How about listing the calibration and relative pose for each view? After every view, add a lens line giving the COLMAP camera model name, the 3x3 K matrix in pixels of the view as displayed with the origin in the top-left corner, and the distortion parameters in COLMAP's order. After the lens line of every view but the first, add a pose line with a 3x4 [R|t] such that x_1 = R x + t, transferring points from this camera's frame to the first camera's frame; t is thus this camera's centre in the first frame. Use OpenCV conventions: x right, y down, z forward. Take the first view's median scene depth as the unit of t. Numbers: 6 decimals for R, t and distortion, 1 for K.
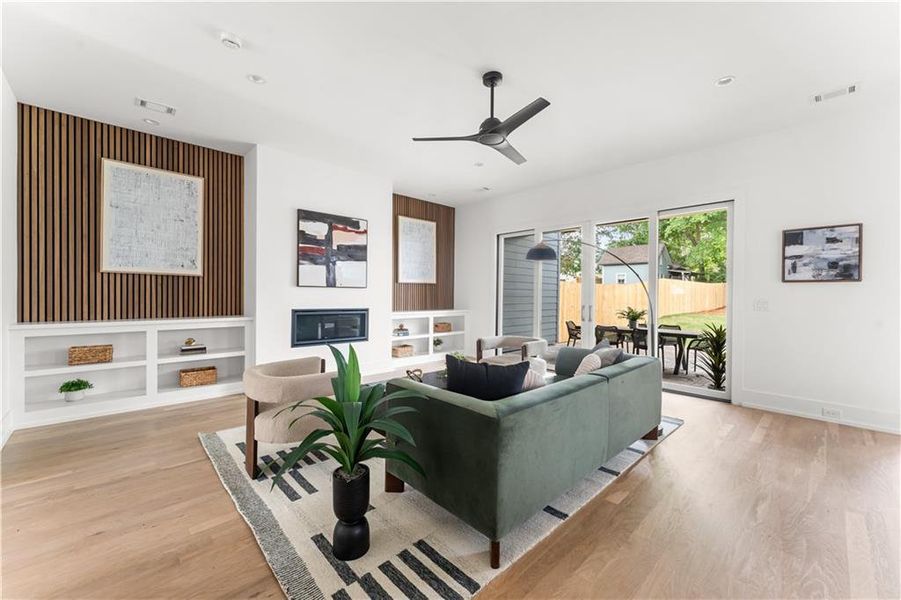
lens RADIAL K [[363.9, 0, 452.1], [0, 363.9, 297.0], [0, 0, 1]] dist [-0.002822, -0.000236]
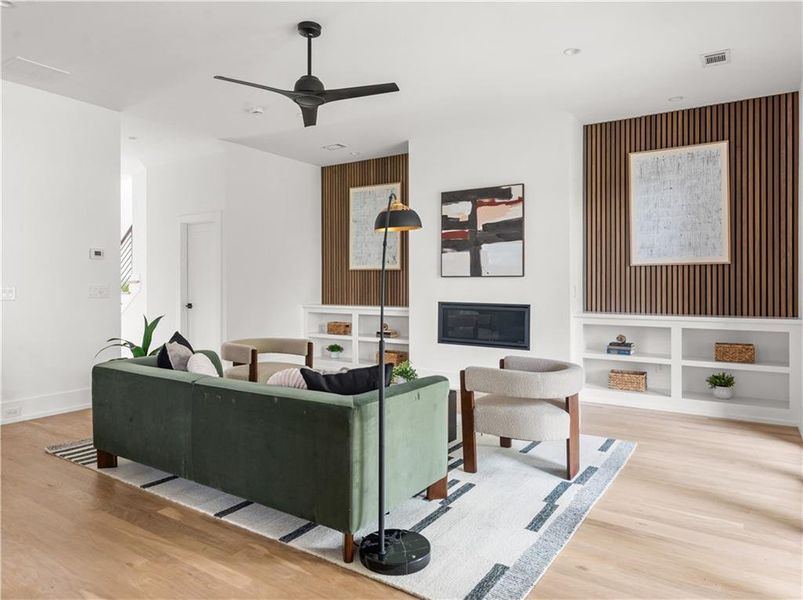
lens RADIAL K [[437.5, 0, 411.8], [0, 437.5, 282.5], [0, 0, 1]] dist [0.065350, 0.000930]
pose [[0.317240, -0.011392, -0.948277, 0.539335], [-0.006038, 0.999883, -0.014032, 0.000799], [0.948326, 0.010177, 0.317135, 0.521029]]
